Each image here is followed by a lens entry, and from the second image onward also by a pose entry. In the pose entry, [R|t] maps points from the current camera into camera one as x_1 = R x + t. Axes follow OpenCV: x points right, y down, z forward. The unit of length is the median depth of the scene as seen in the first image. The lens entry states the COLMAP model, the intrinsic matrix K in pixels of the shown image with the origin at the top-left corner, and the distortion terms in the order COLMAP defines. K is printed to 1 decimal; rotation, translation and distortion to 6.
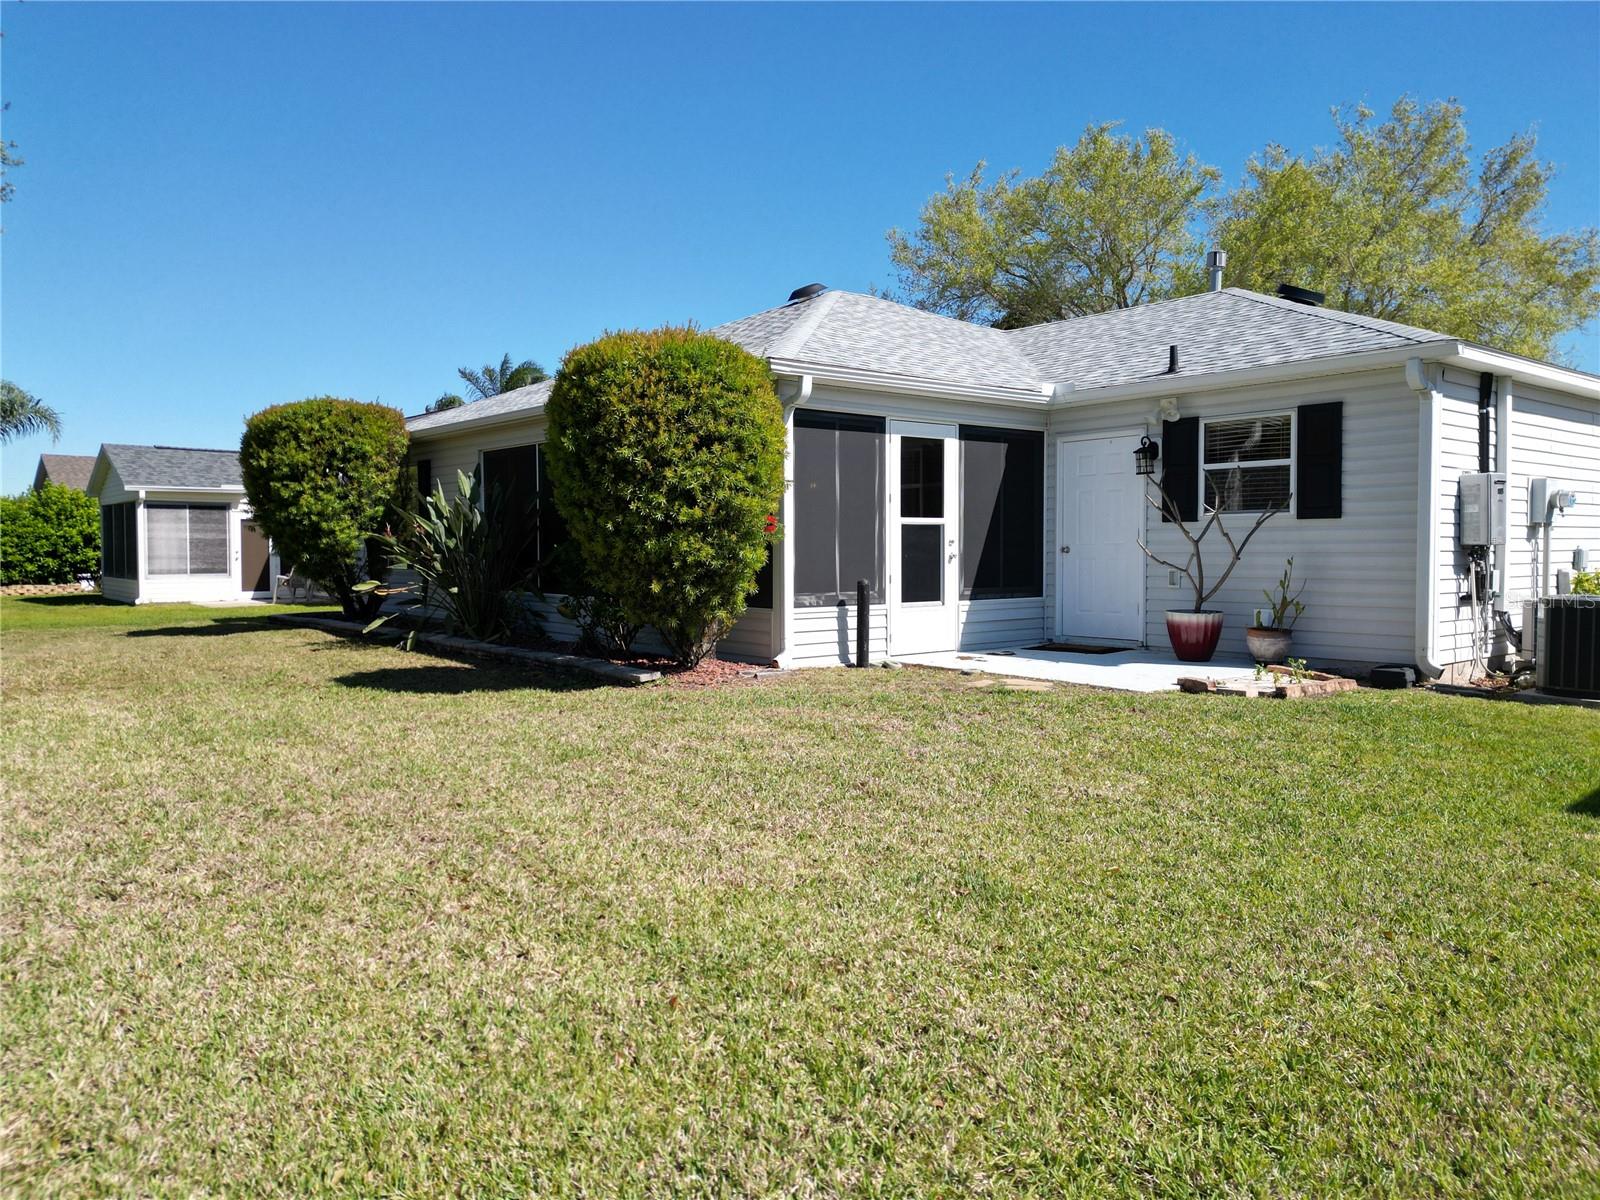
lens RADIAL K [[1118.7, 0, 799.3], [0, 1118.7, 594.8], [0, 0, 1]] dist [0.050065, -0.033992]
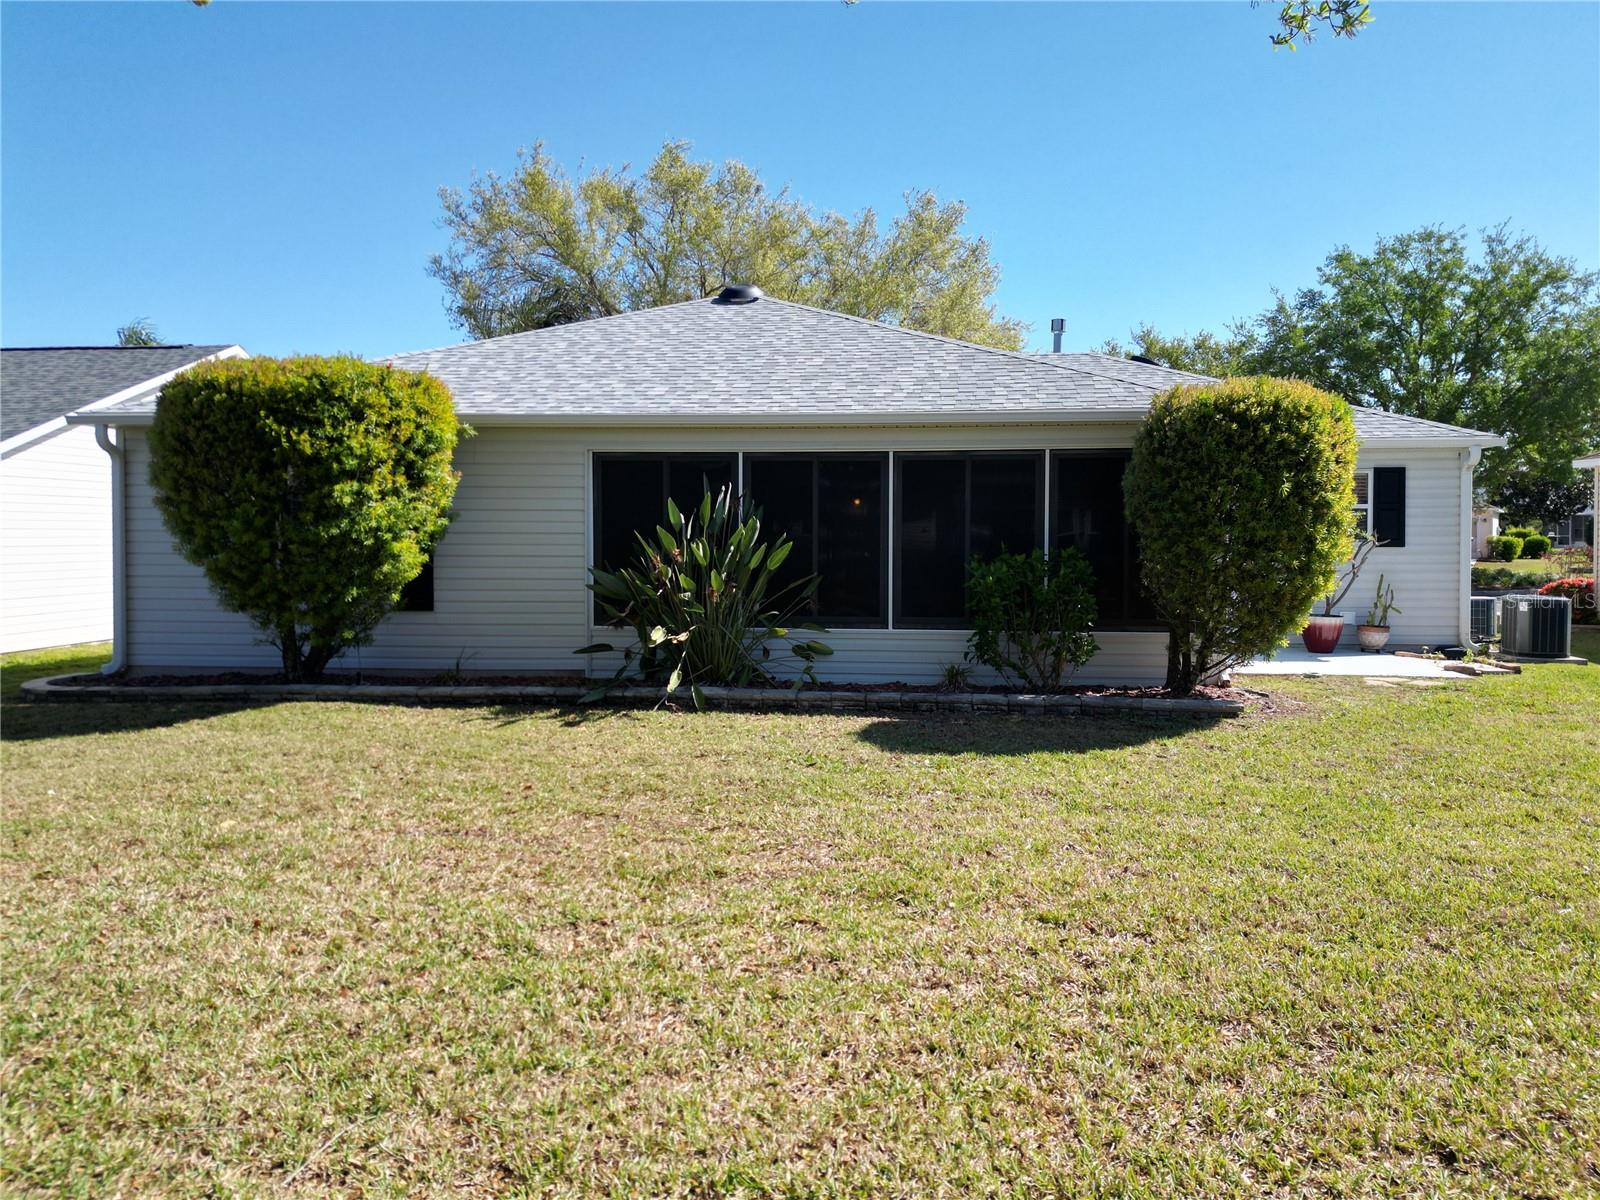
lens RADIAL K [[1118.7, 0, 799.2], [0, 1118.7, 597.4], [0, 0, 1]] dist [0.050065, -0.033992]
pose [[0.703599, -0.039708, 0.709487, -1.099973], [0.026473, 0.999209, 0.029670, -0.066227], [-0.710104, -0.002094, 0.704094, 0.520421]]
